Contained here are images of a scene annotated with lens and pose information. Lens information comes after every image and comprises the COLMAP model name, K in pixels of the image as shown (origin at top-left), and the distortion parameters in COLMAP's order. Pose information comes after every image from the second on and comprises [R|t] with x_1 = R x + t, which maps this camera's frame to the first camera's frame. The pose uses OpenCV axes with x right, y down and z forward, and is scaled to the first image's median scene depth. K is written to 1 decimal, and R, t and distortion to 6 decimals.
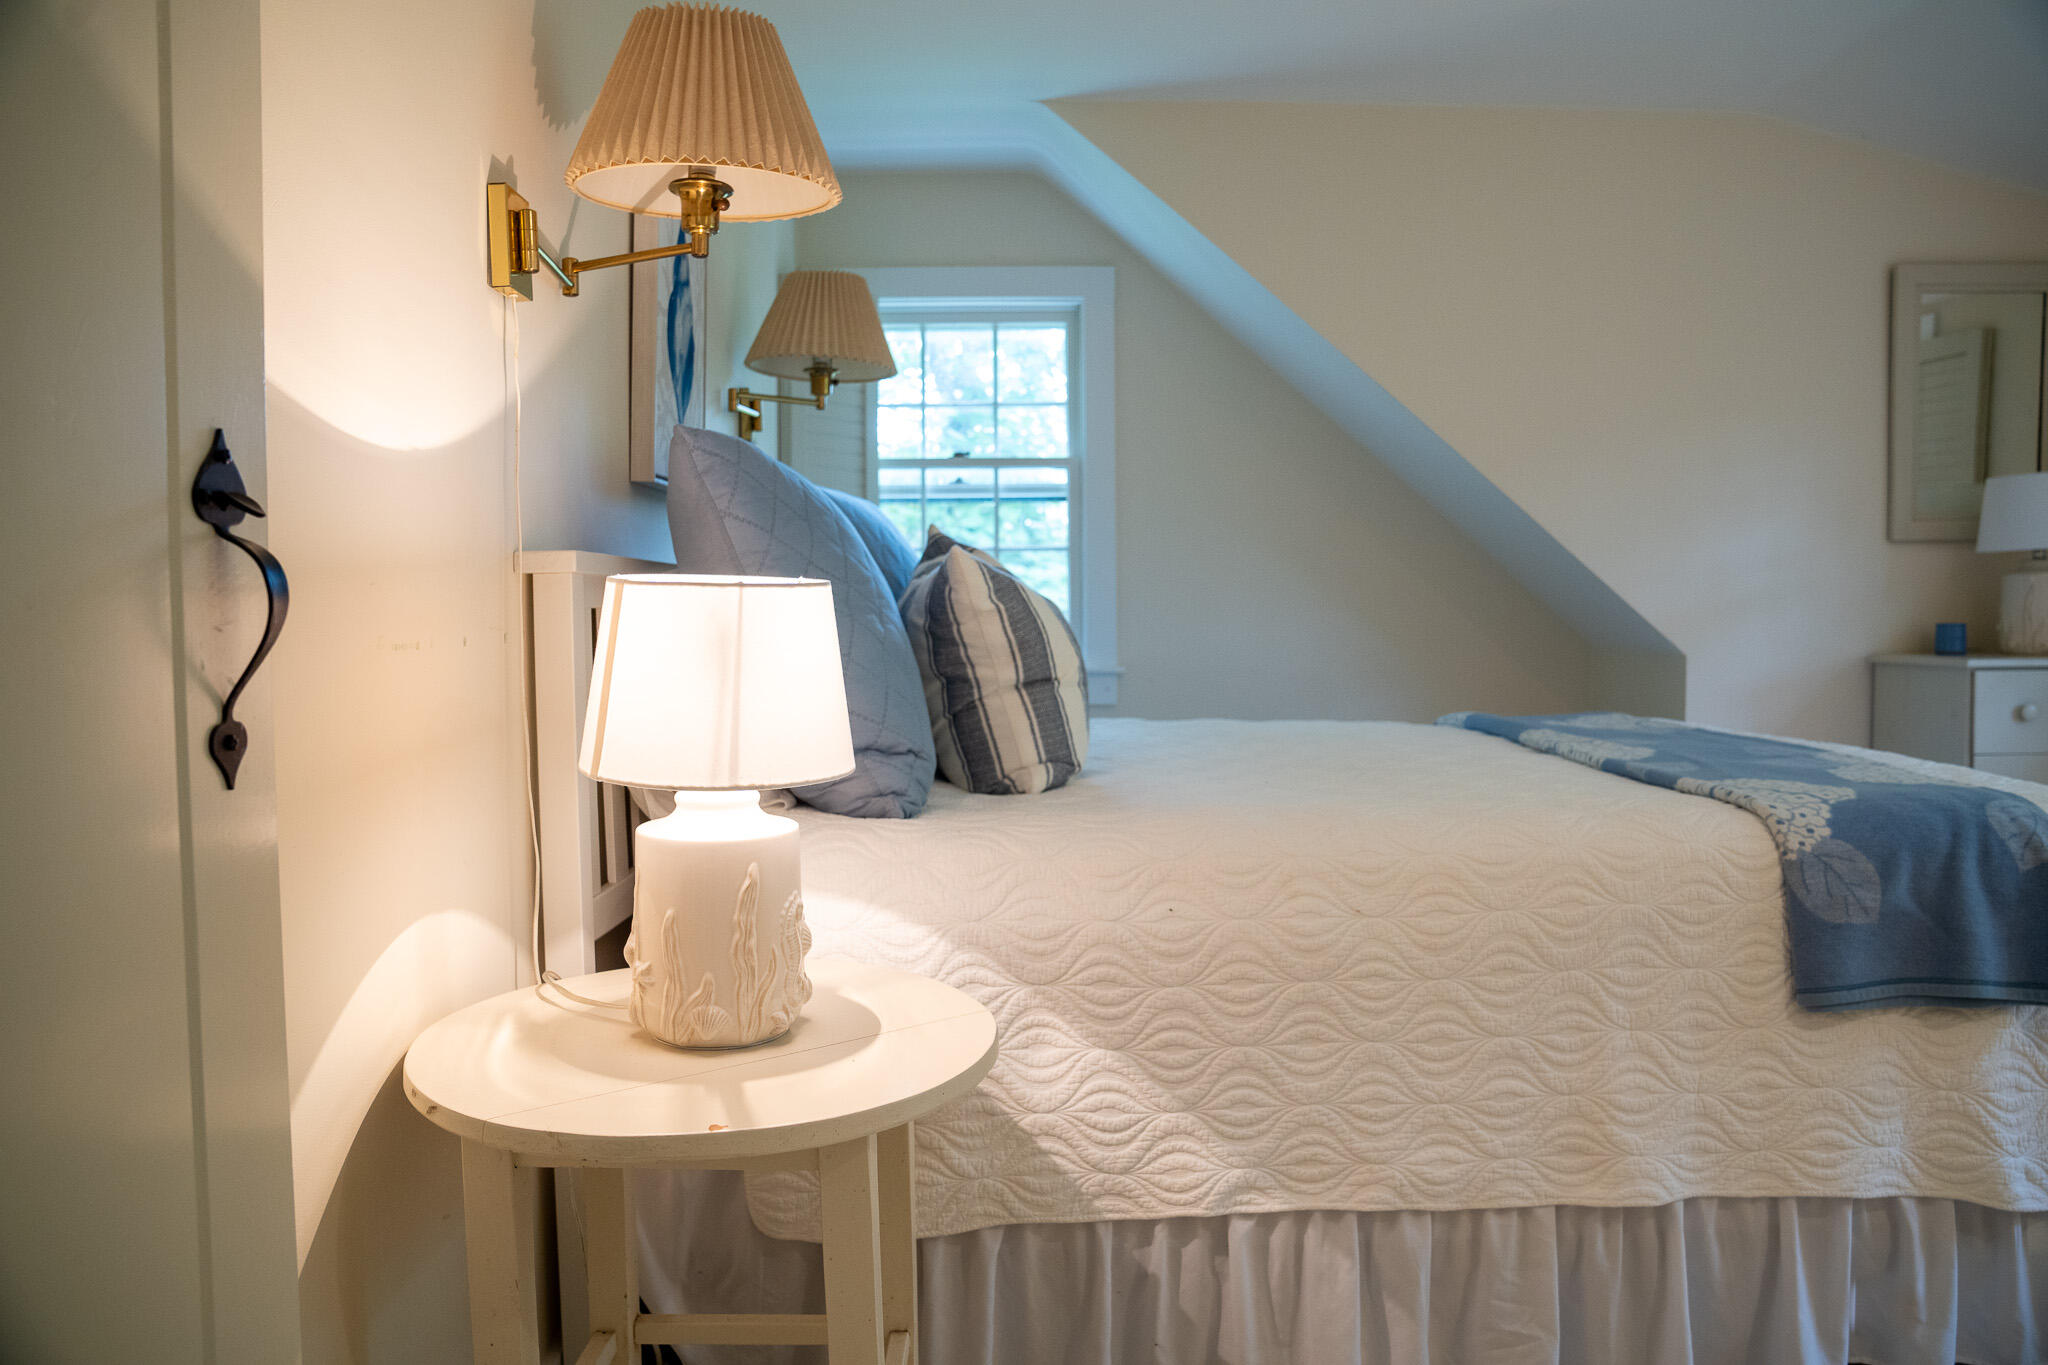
lens RADIAL K [[1430.6, 0, 1020.8], [0, 1430.6, 669.5], [0, 0, 1]] dist [-0.134369, 0.105028]
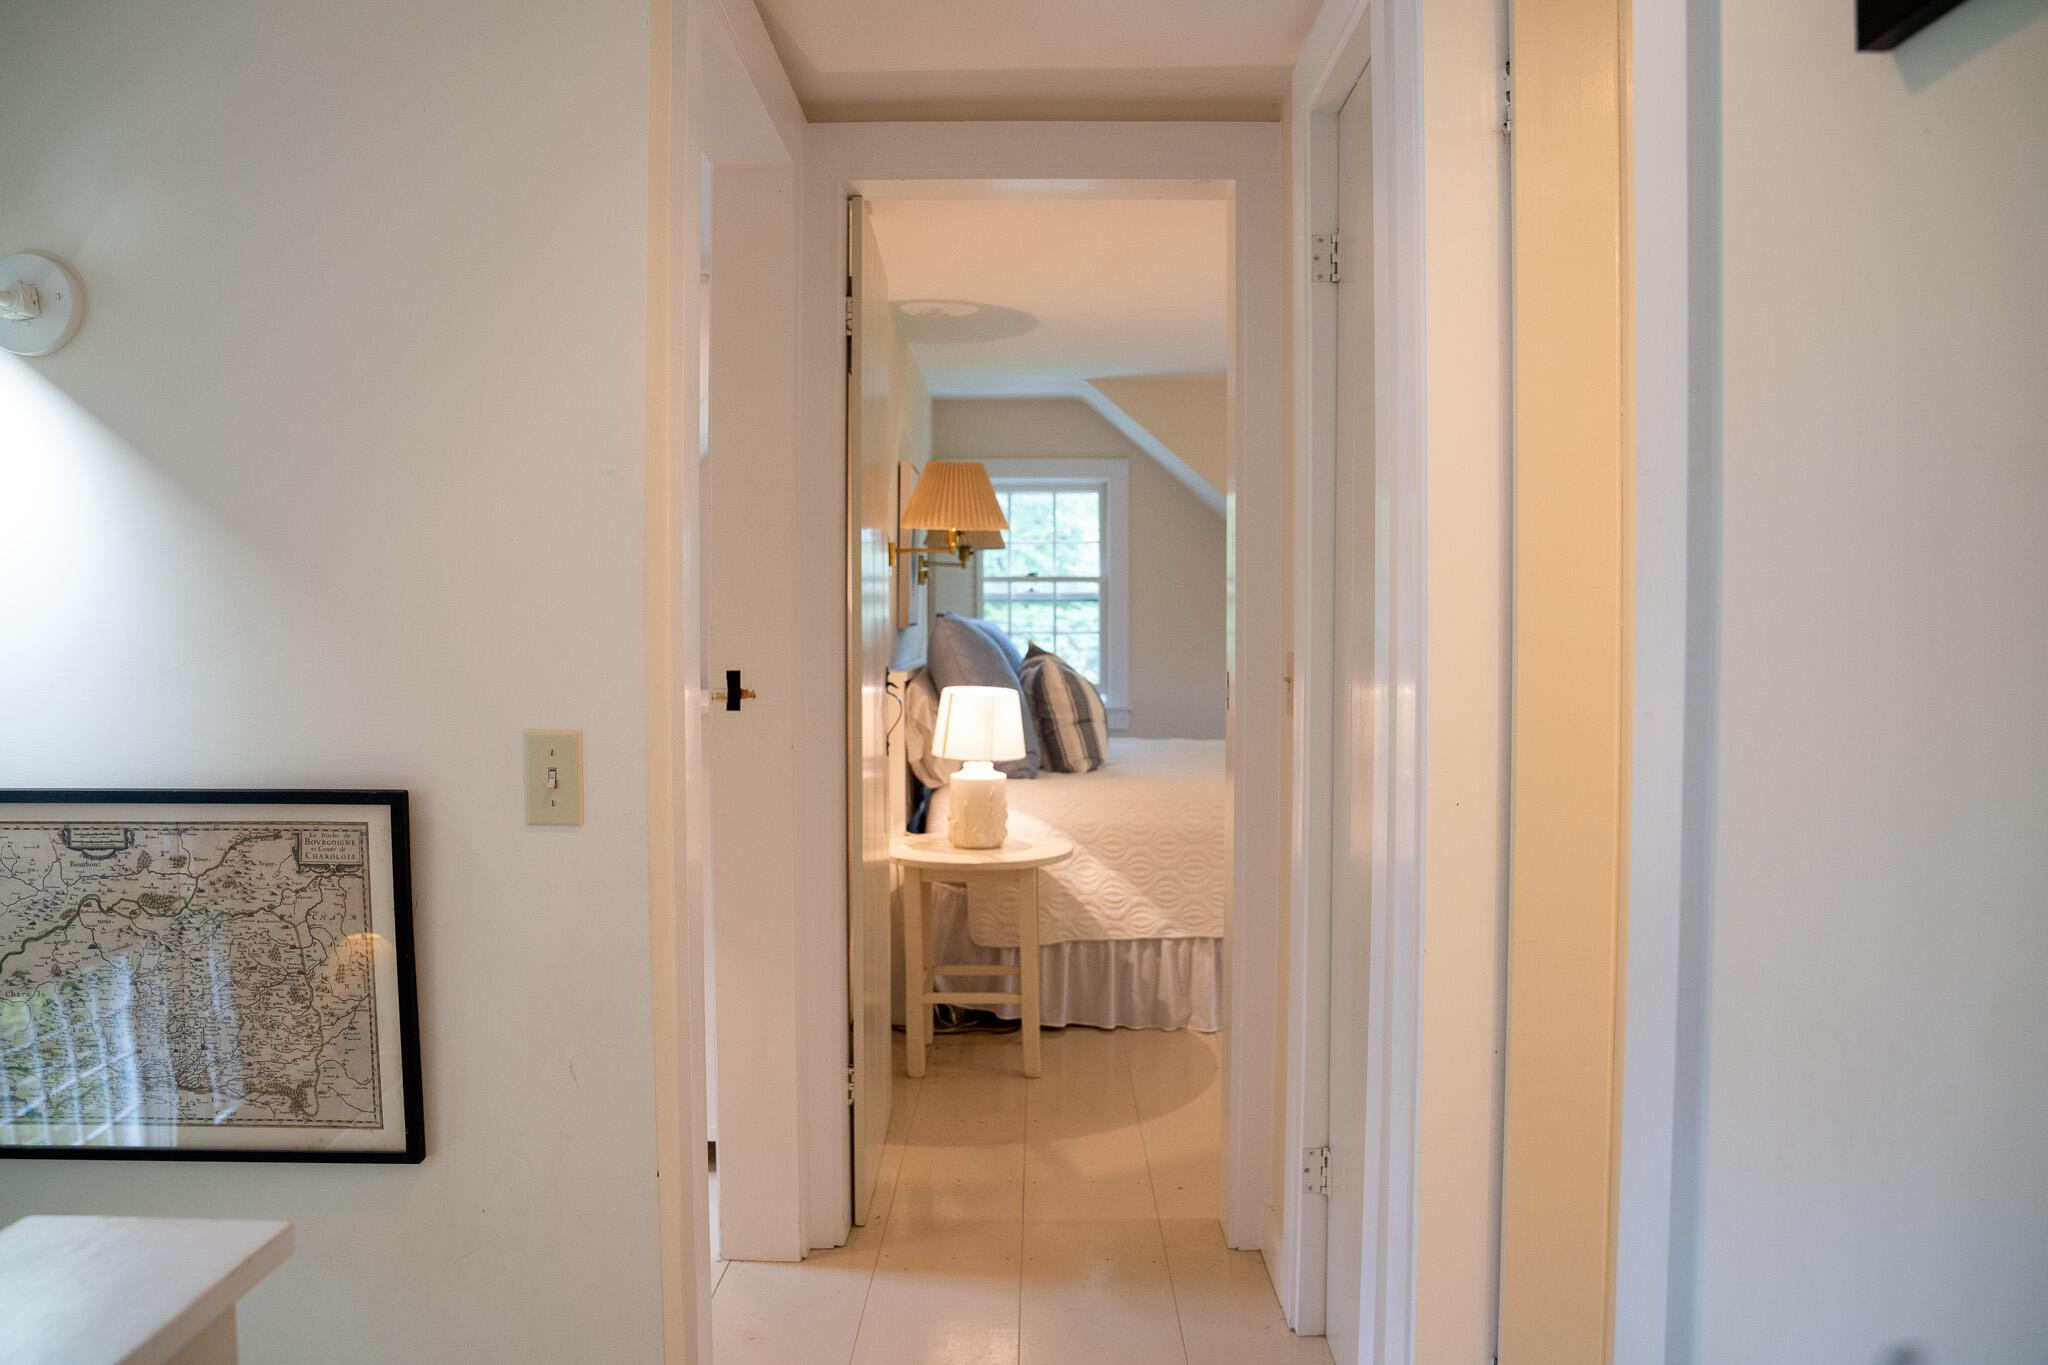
lens RADIAL K [[1430.6, 0, 1020.8], [0, 1430.6, 669.5], [0, 0, 1]] dist [-0.134369, 0.105028]
pose [[0.999749, 0.005903, -0.021634, -0.049280], [-0.006164, 0.999909, -0.012029, -0.056072], [0.021561, 0.012159, 0.999694, -1.517389]]
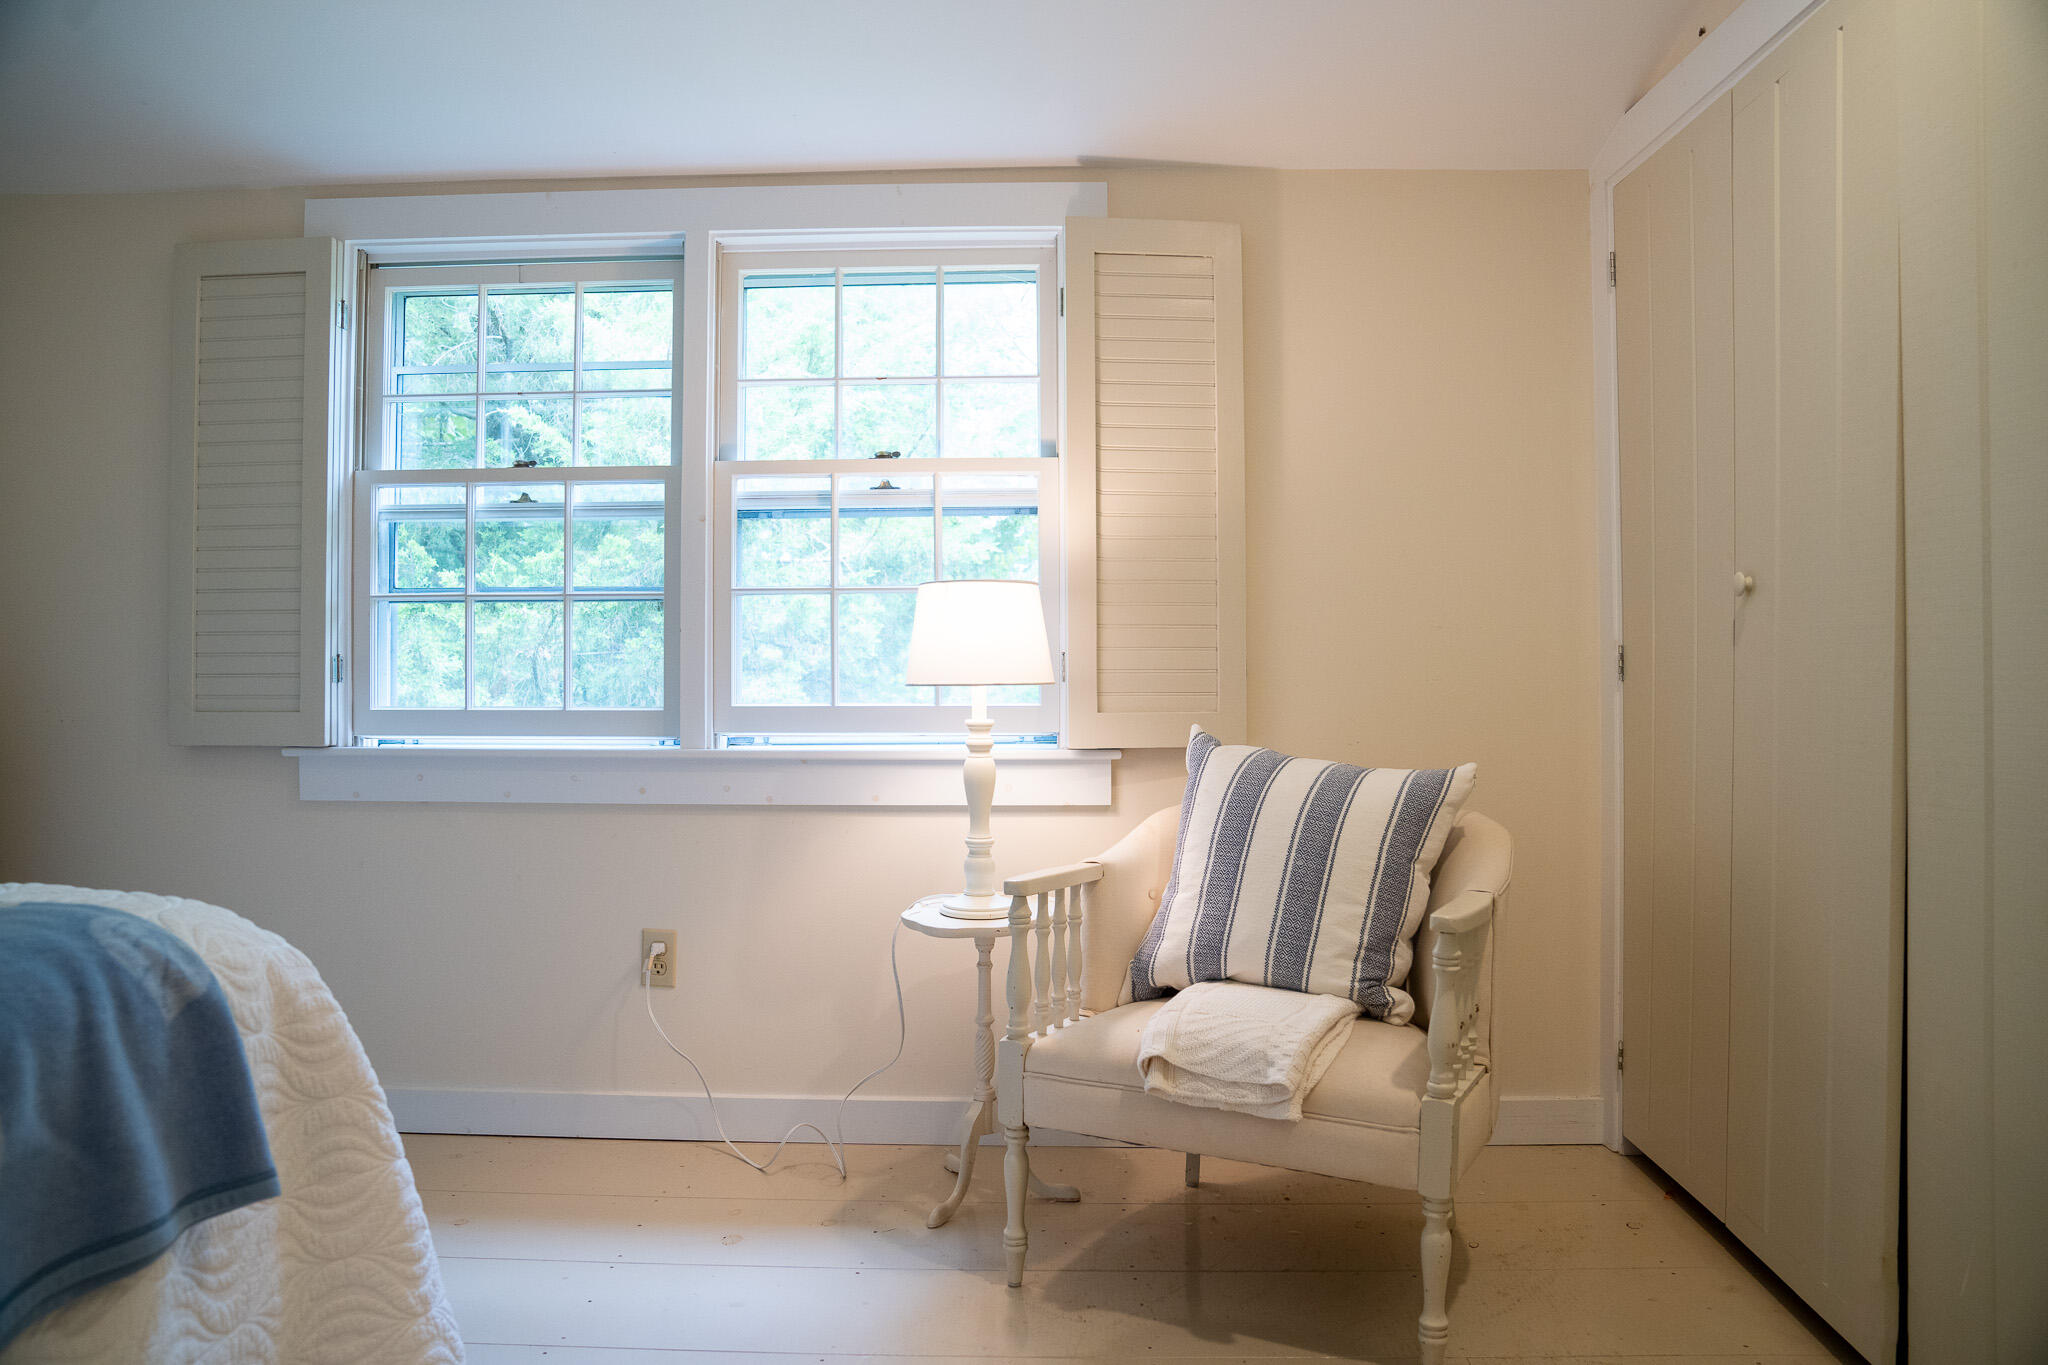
lens RADIAL K [[1414.3, 0, 1021.1], [0, 1414.3, 672.5], [0, 0, 1]] dist [-0.138451, 0.112673]
pose [[0.034541, 0.001222, 0.999403, 0.109123], [0.043257, 0.999060, -0.002716, 0.002238], [-0.998467, 0.043325, 0.034456, 0.576642]]
